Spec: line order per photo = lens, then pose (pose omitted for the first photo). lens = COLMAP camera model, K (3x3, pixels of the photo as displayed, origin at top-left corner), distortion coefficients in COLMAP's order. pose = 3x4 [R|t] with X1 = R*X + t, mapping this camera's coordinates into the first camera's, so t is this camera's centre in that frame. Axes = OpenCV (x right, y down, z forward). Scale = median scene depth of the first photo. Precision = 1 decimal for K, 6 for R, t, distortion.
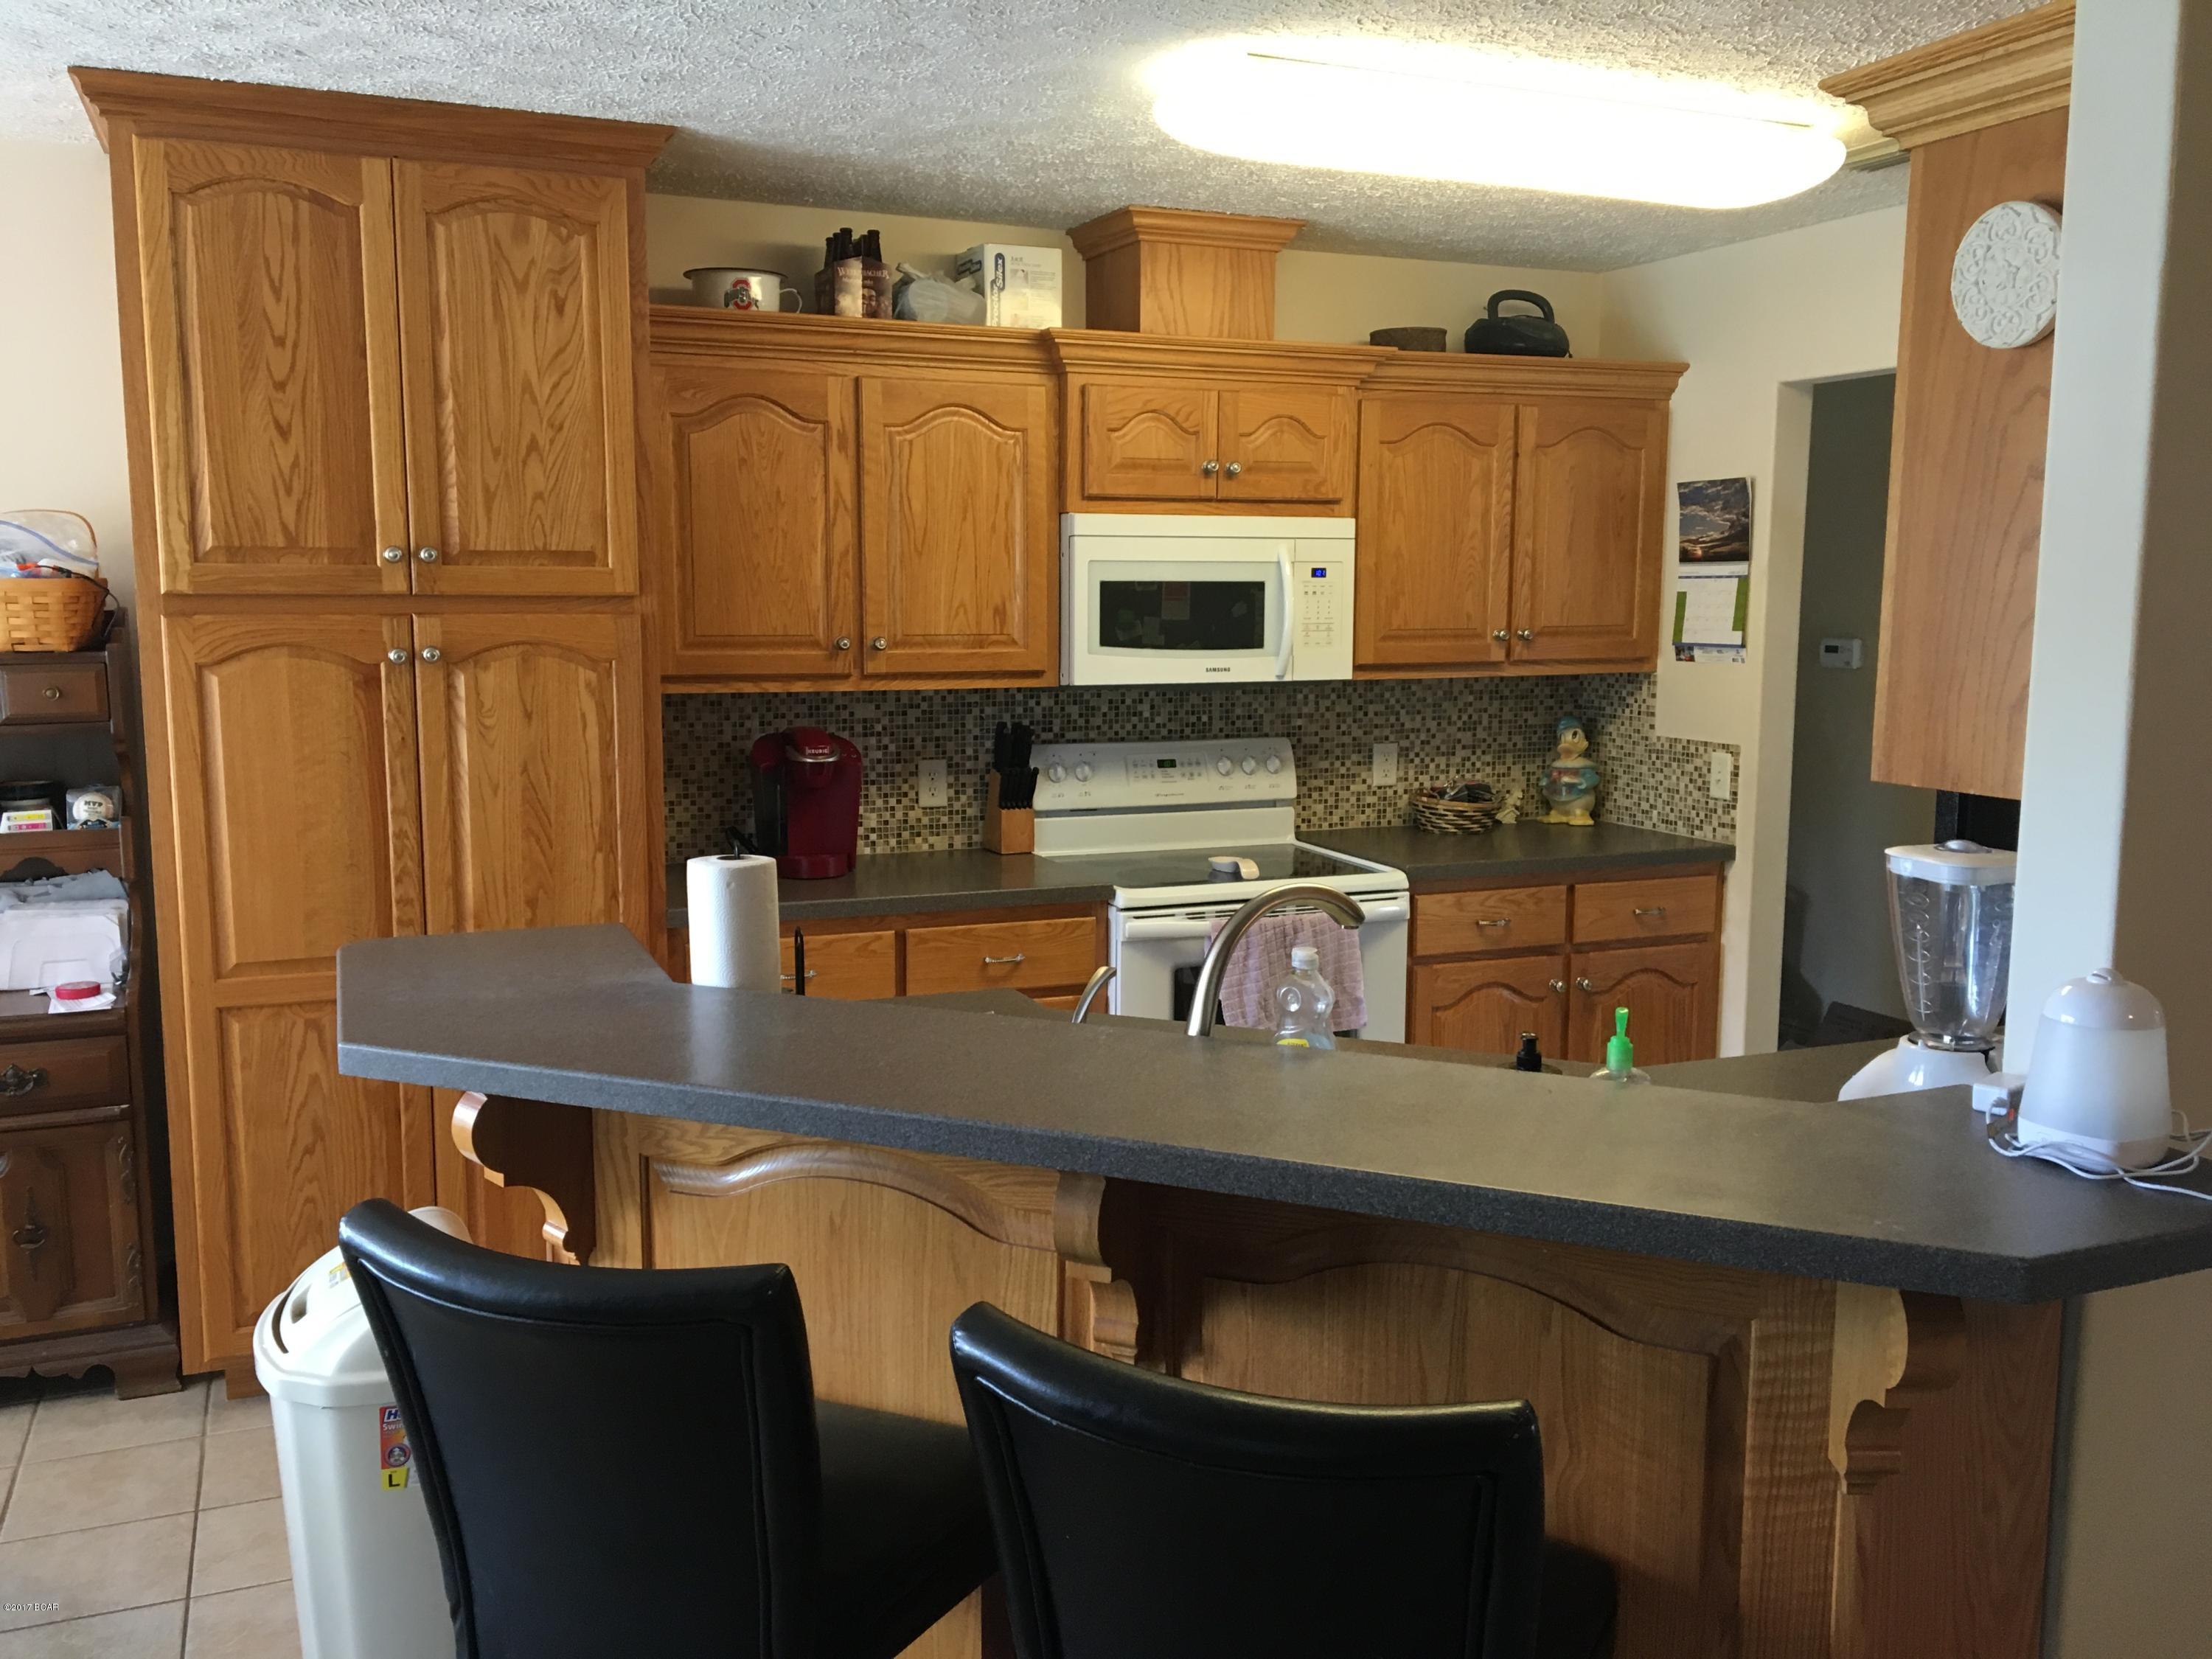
lens RADIAL K [[1871.9, 0, 1091.9], [0, 1871.9, 832.3], [0, 0, 1]] dist [0.078109, -0.093688]
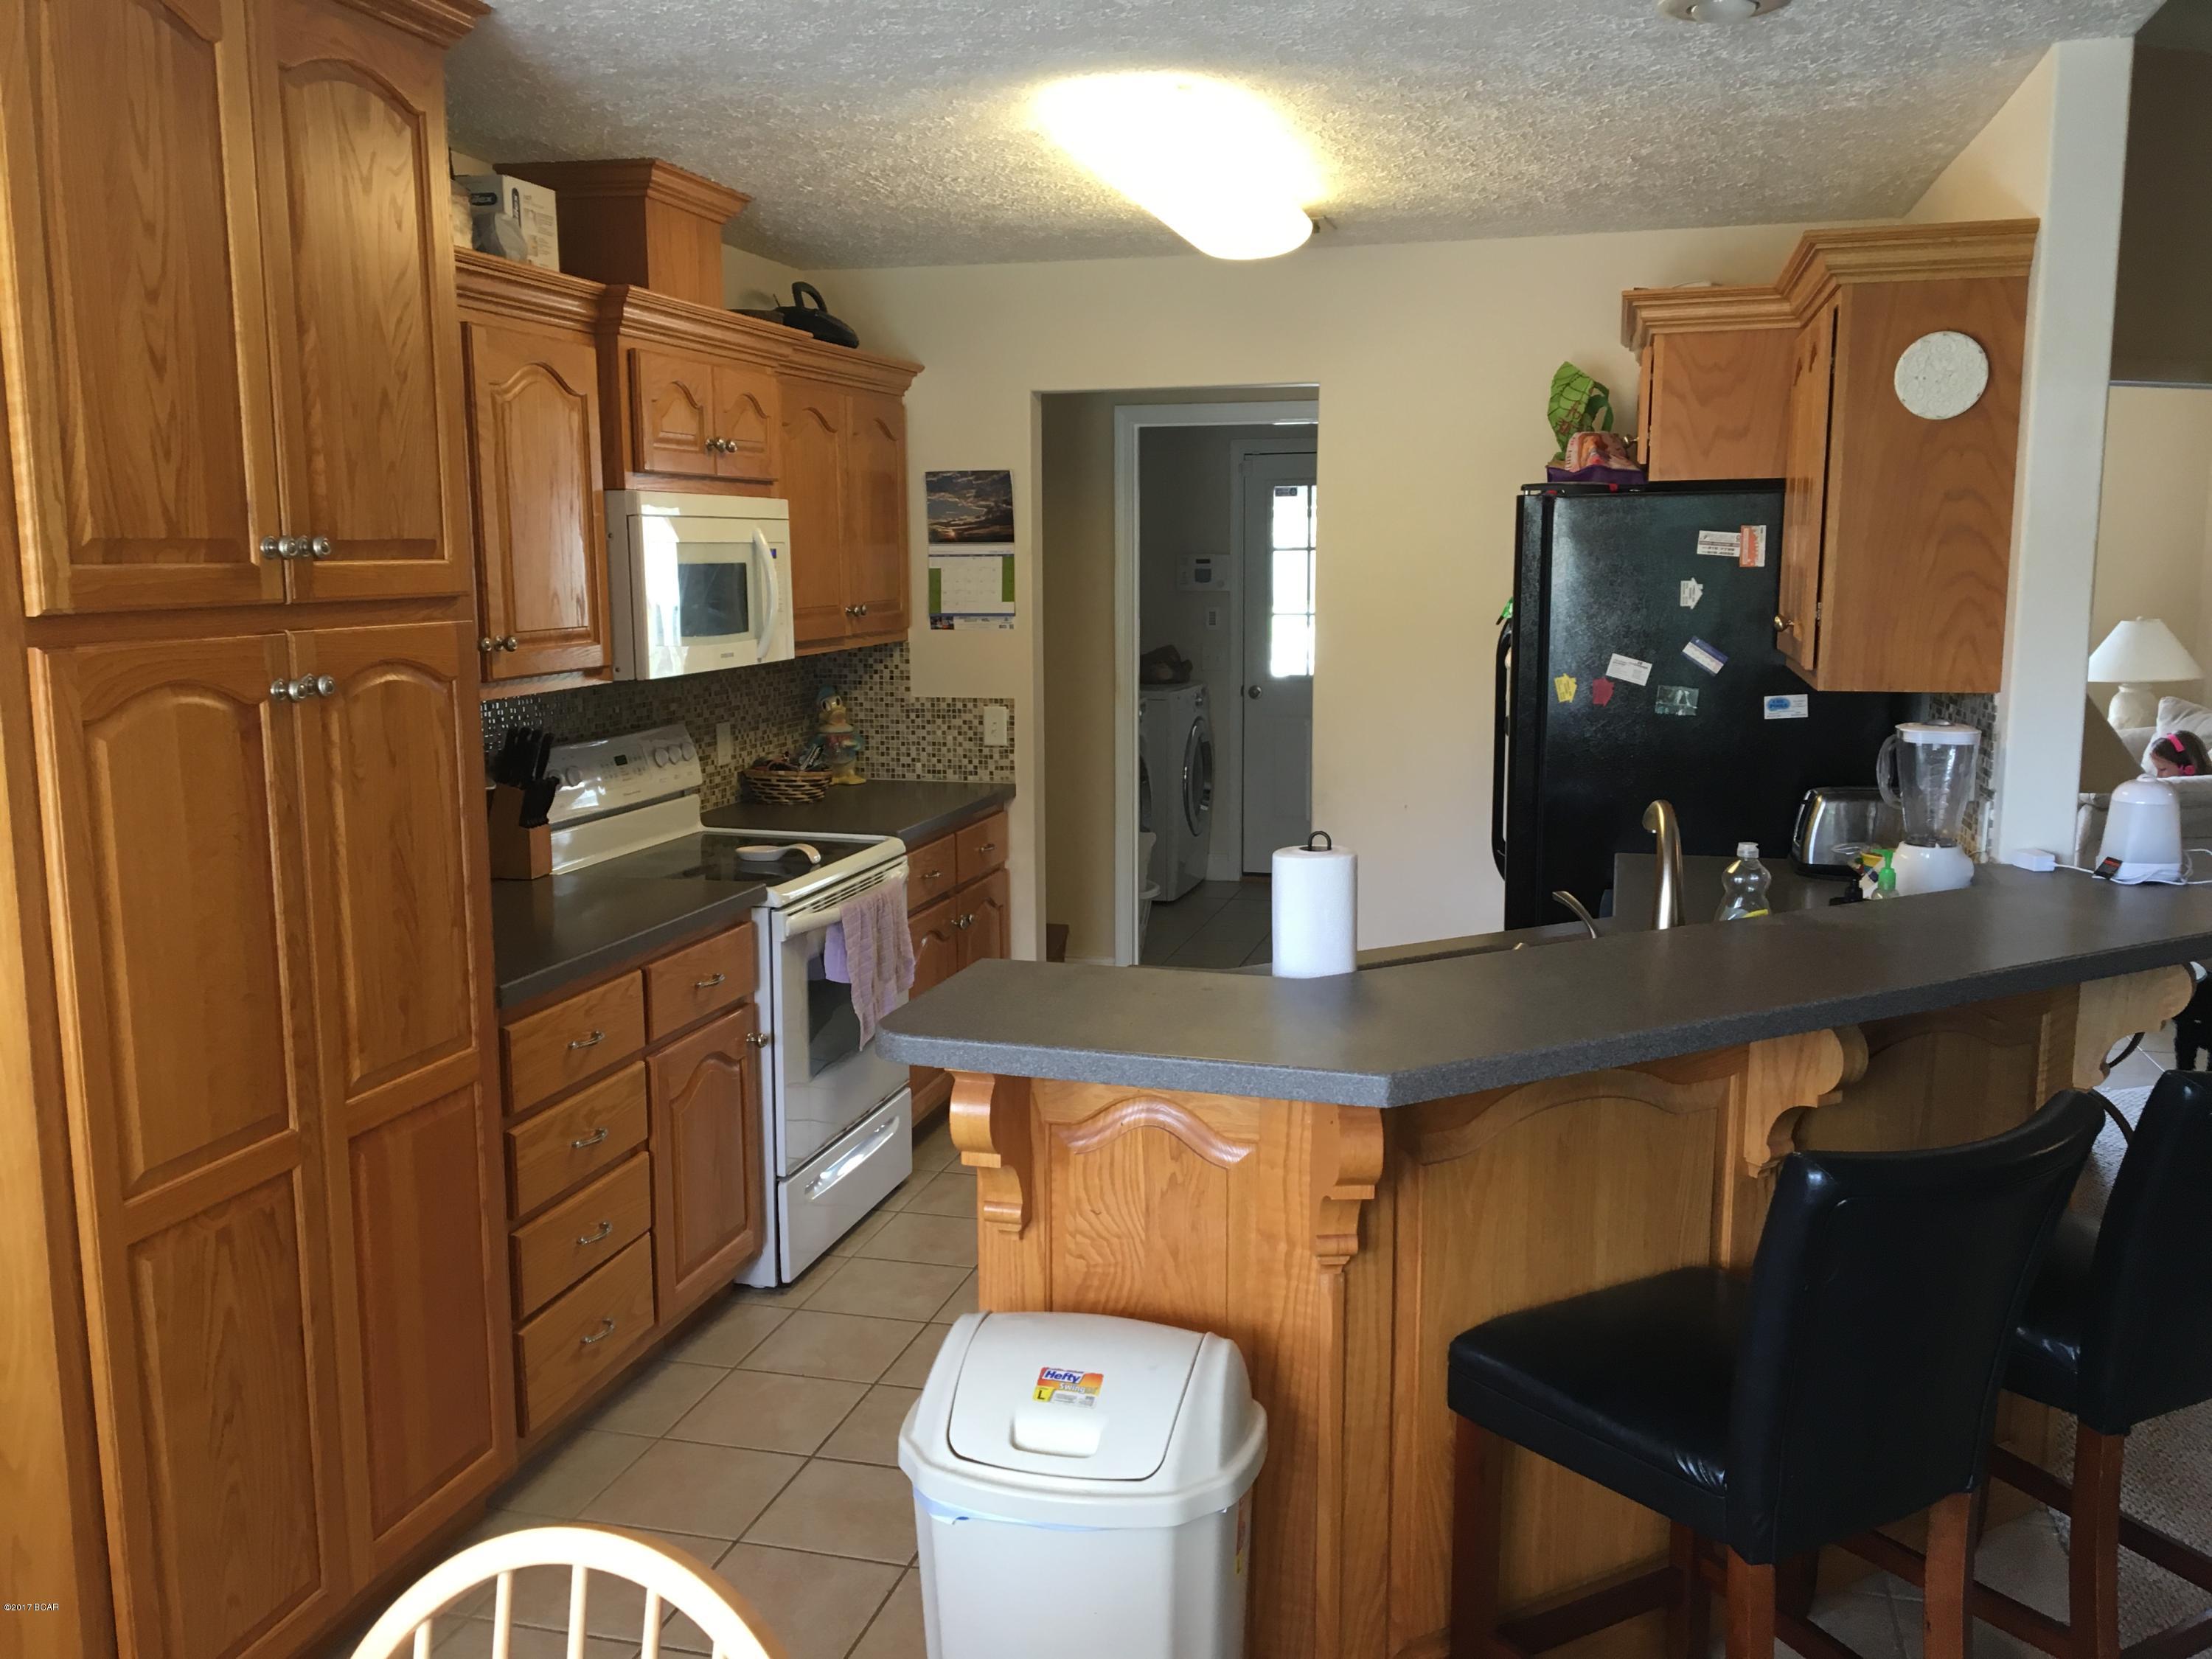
lens RADIAL K [[1871.9, 0, 1096.7], [0, 1871.9, 838.3], [0, 0, 1]] dist [0.078109, -0.093688]
pose [[0.612192, -0.129294, 0.780067, -0.552763], [0.112030, 0.990771, 0.076297, -0.043600], [-0.782733, 0.040682, 0.621027, 0.239904]]
